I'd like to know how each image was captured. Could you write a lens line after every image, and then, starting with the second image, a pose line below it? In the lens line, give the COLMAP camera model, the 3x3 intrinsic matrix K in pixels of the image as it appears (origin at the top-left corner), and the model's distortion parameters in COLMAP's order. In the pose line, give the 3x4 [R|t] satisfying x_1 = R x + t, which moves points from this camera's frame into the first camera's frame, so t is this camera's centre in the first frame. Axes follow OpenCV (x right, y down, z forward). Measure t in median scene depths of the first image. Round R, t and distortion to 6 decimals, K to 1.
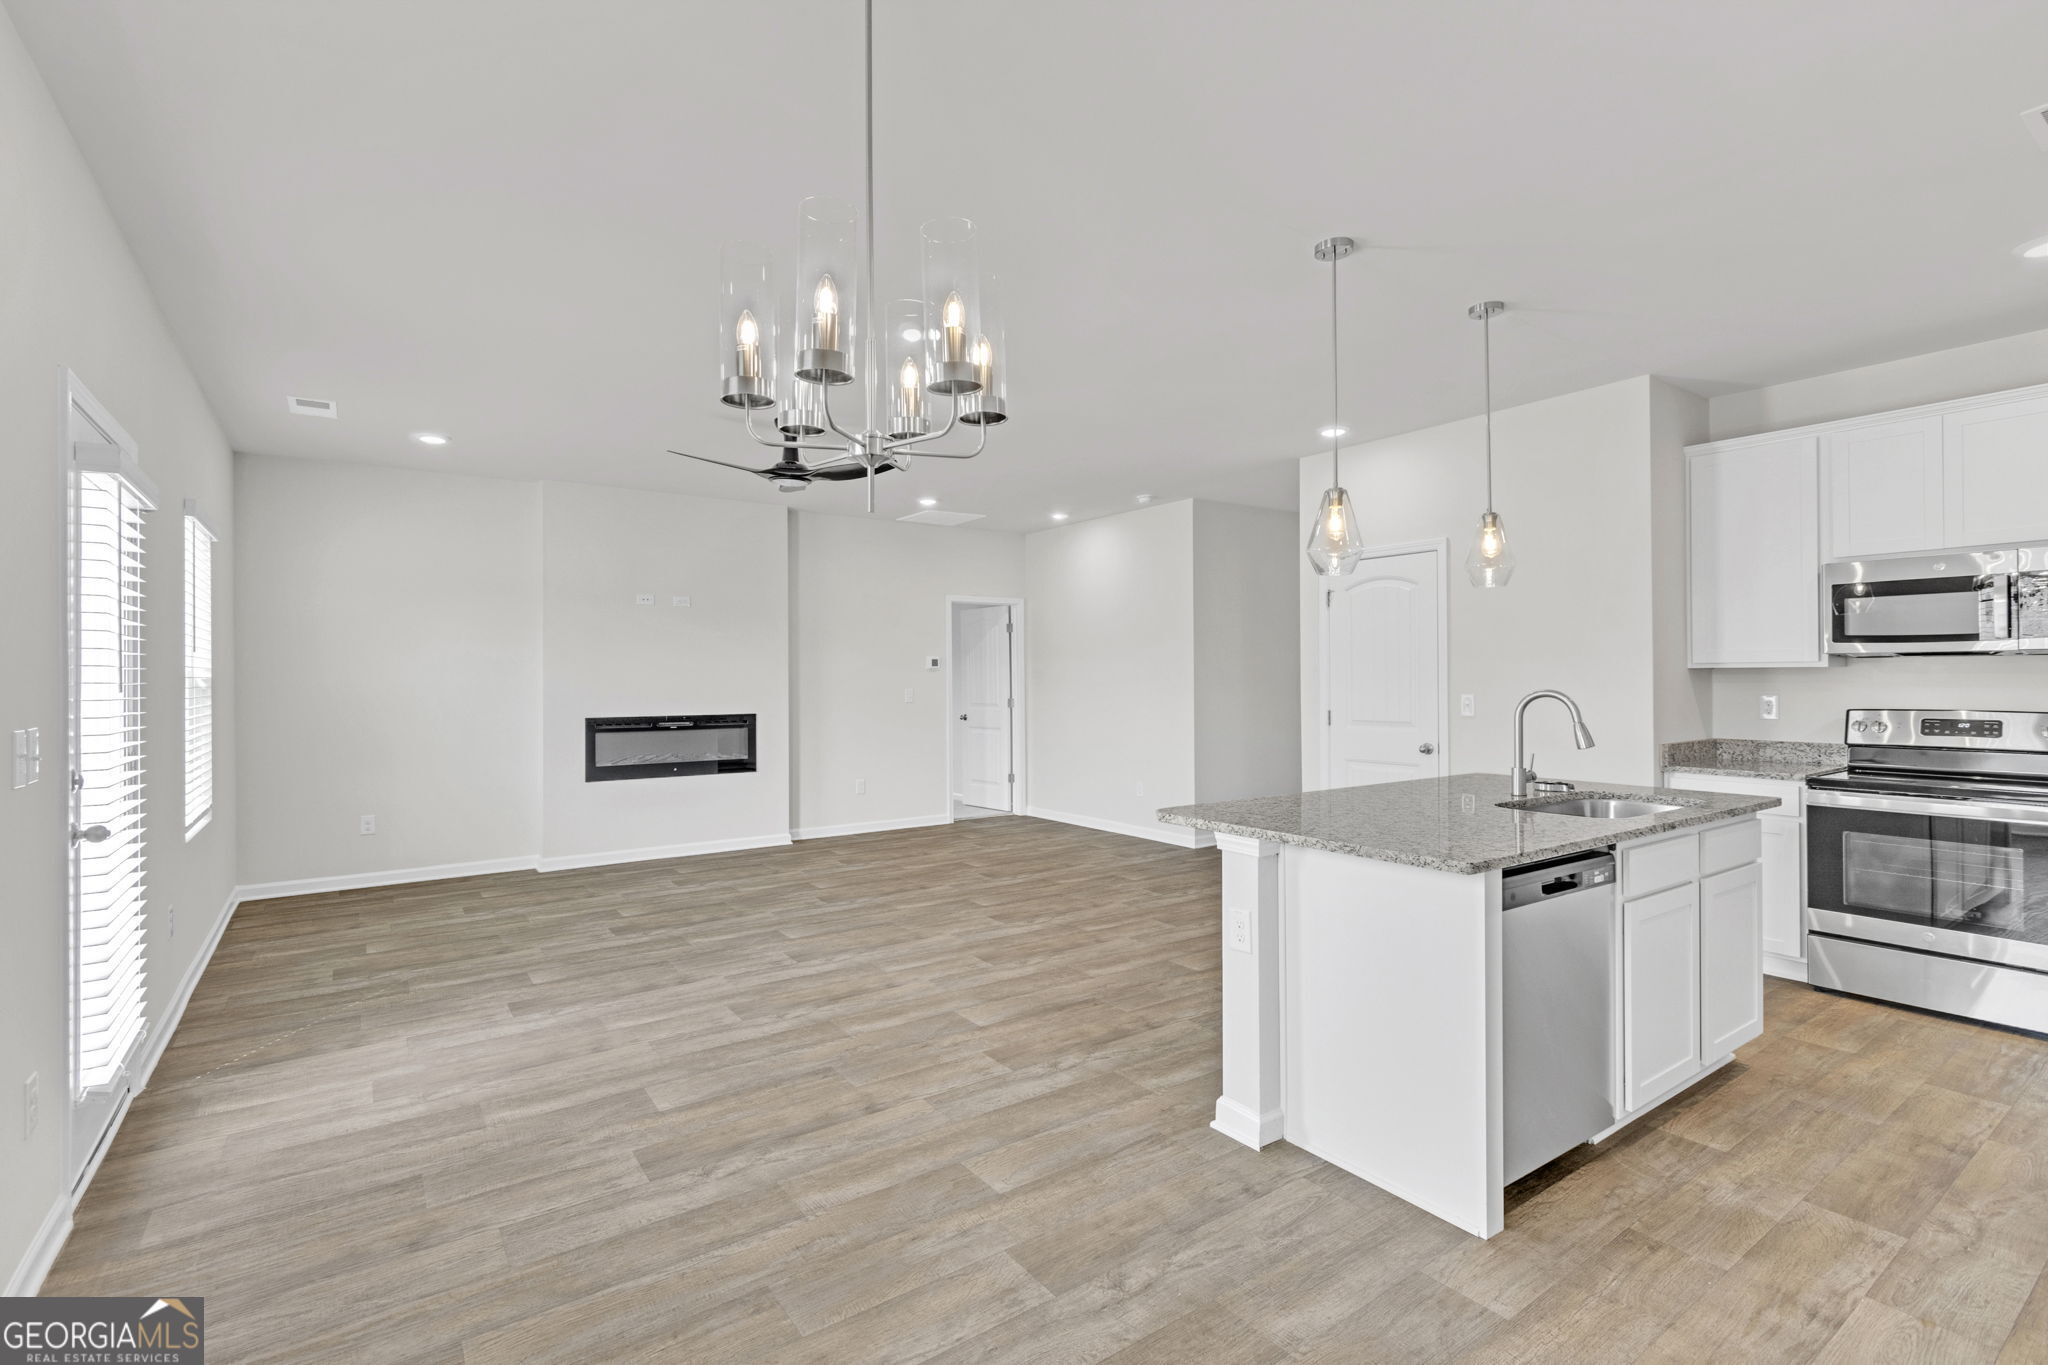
lens RADIAL K [[931.7, 0, 1006.3], [0, 931.7, 675.6], [0, 0, 1]] dist [0.002541, -0.000868]
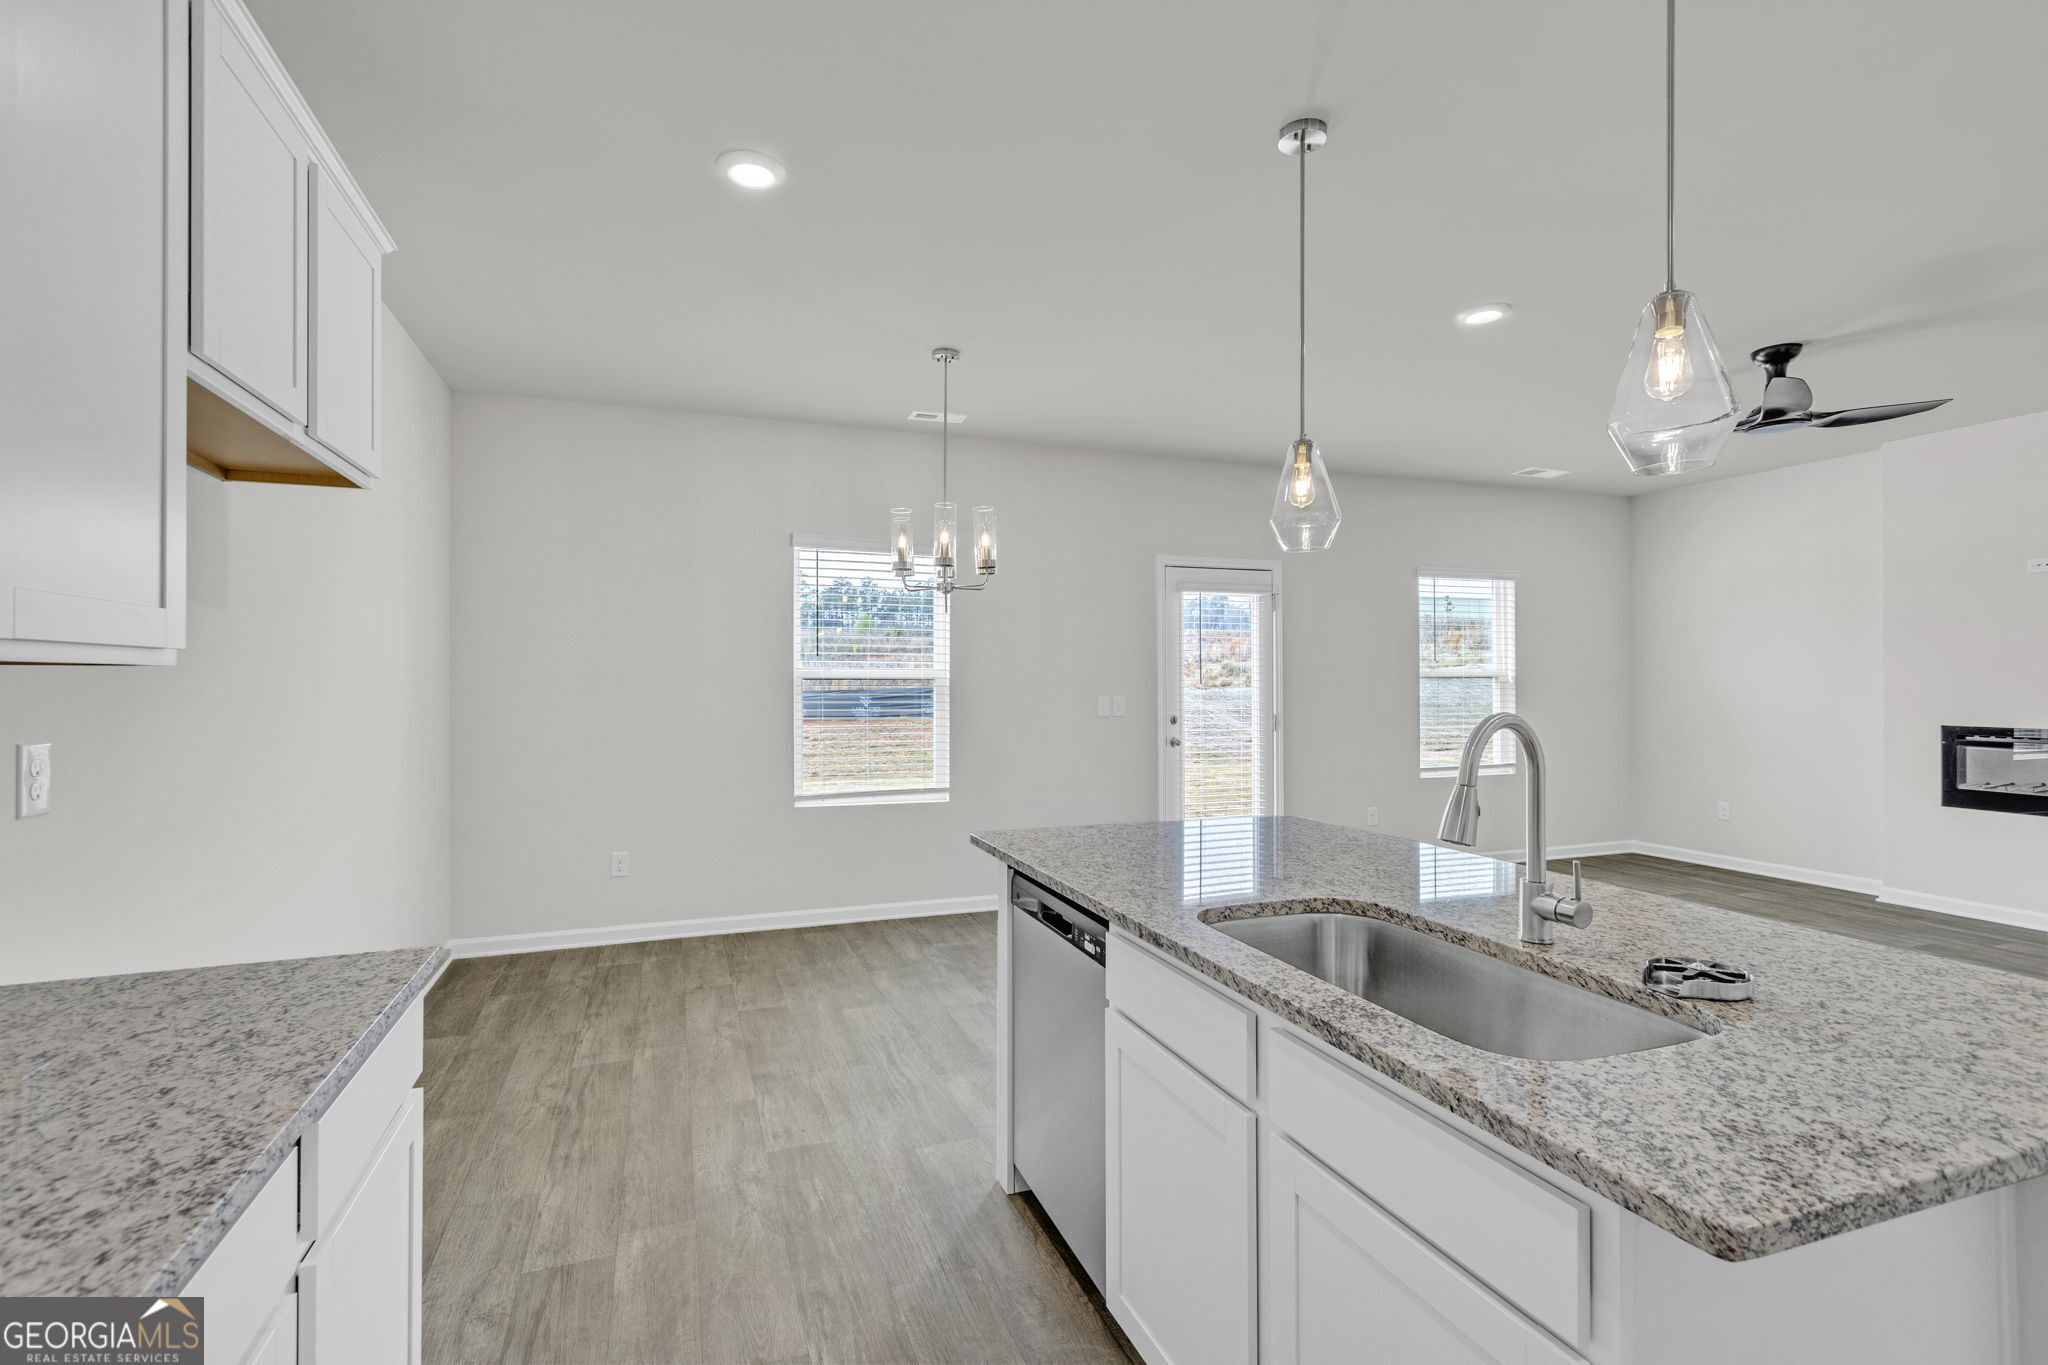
lens RADIAL K [[931.7, 0, 1006.3], [0, 931.7, 675.6], [0, 0, 1]] dist [0.002541, -0.000868]
pose [[-0.261901, 0.000379, -0.965095, 0.929411], [0.005743, 0.999983, -0.001166, -0.002578], [0.965078, -0.005848, -0.261899, 0.757878]]
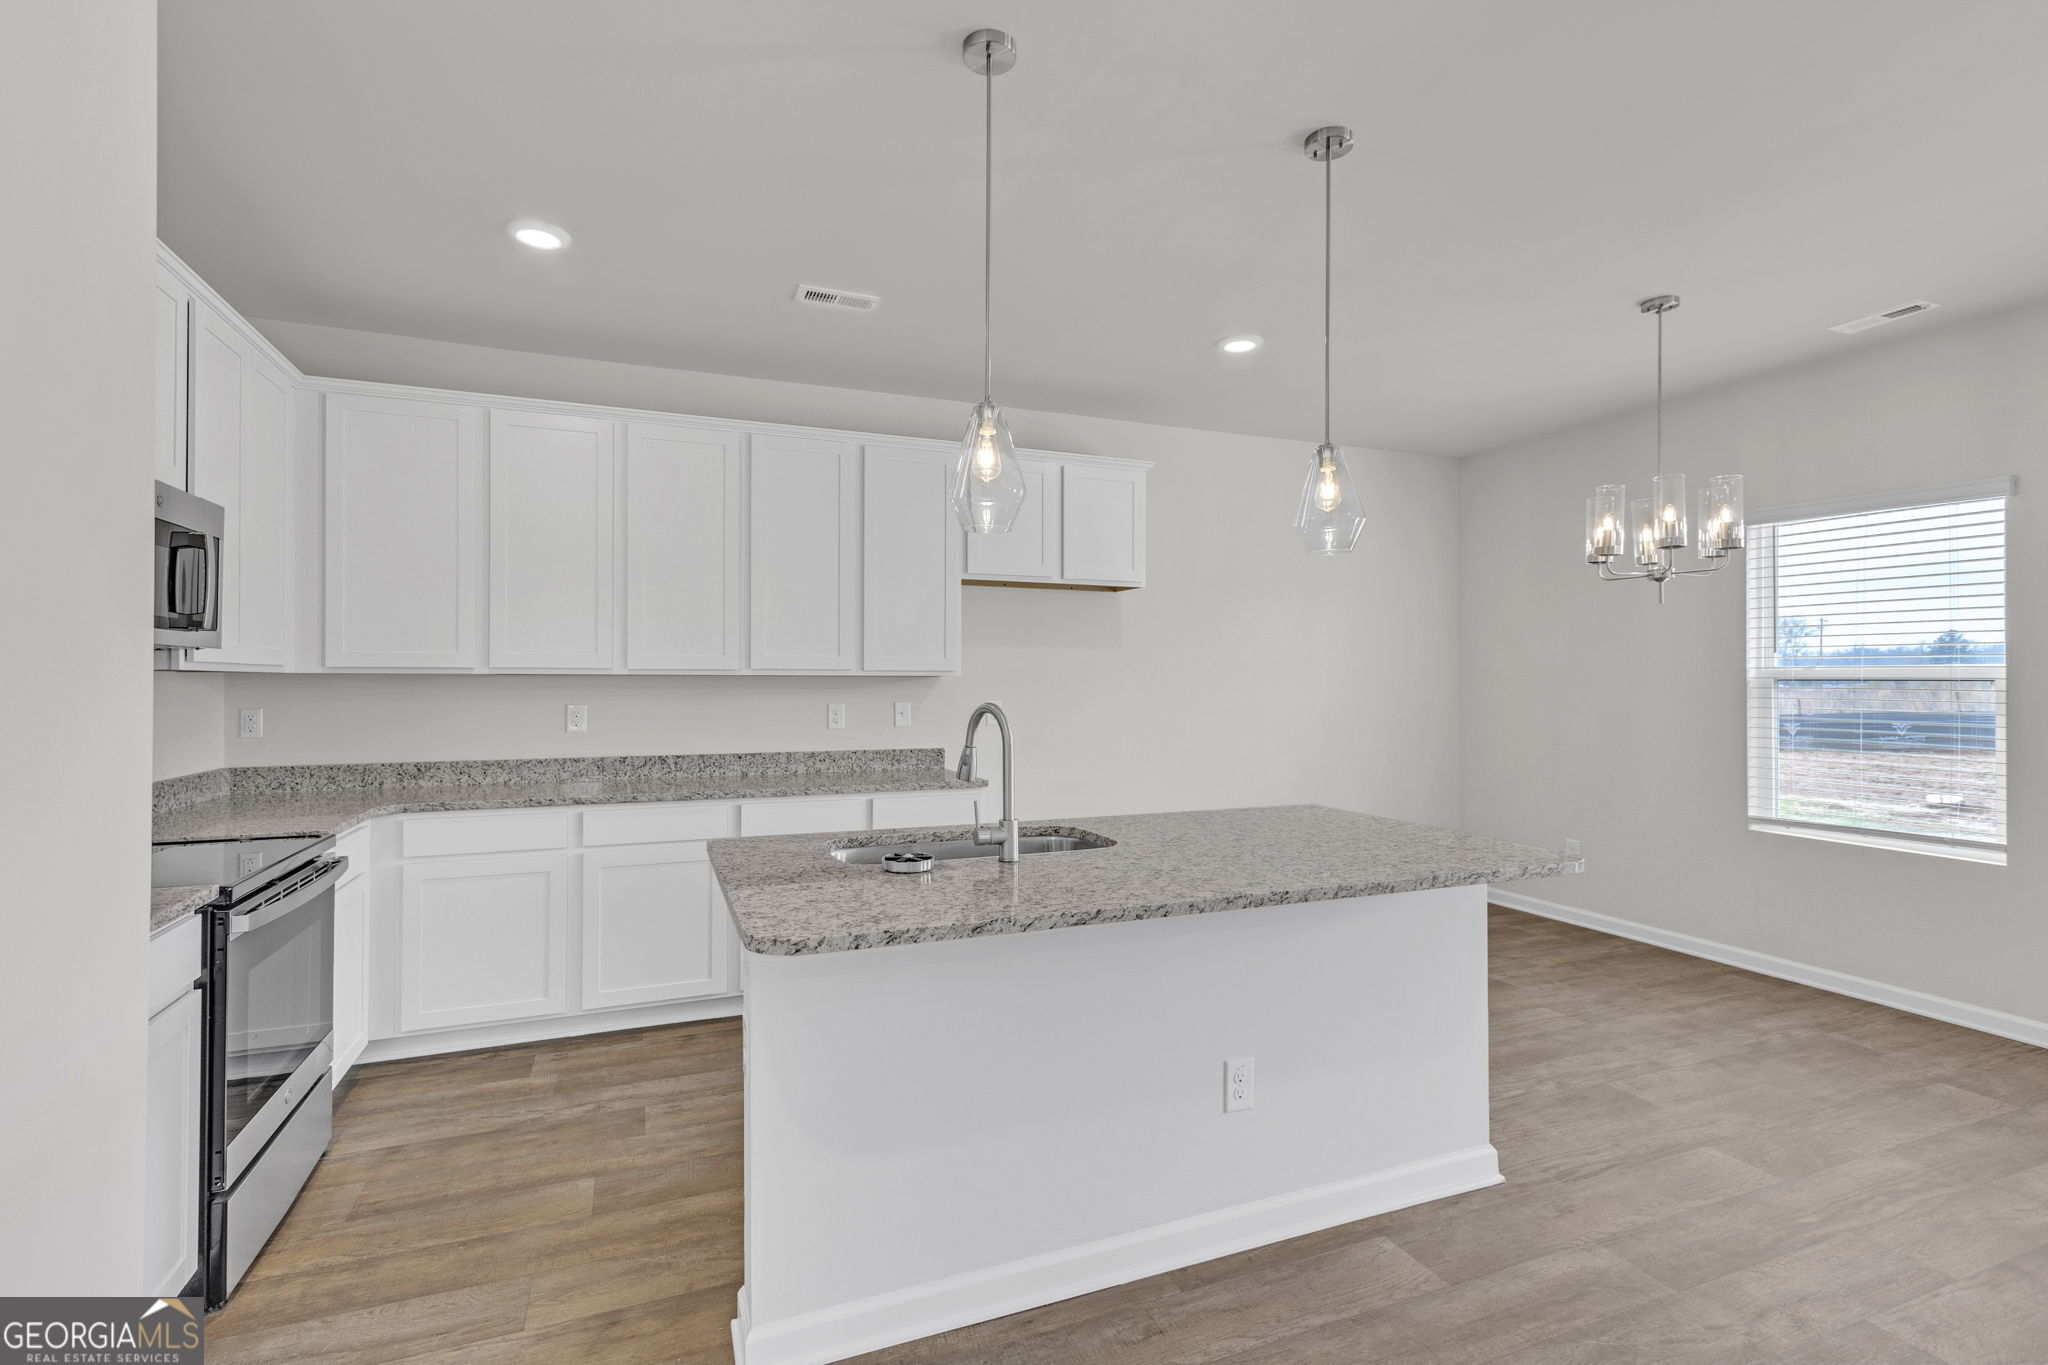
lens RADIAL K [[931.7, 0, 1006.3], [0, 931.7, 675.6], [0, 0, 1]] dist [0.002541, -0.000868]
pose [[-0.972298, 0.005249, 0.233686, 0.344017], [0.003015, 0.999946, -0.009918, 0.001318], [-0.233725, -0.008938, -0.972262, 1.444763]]
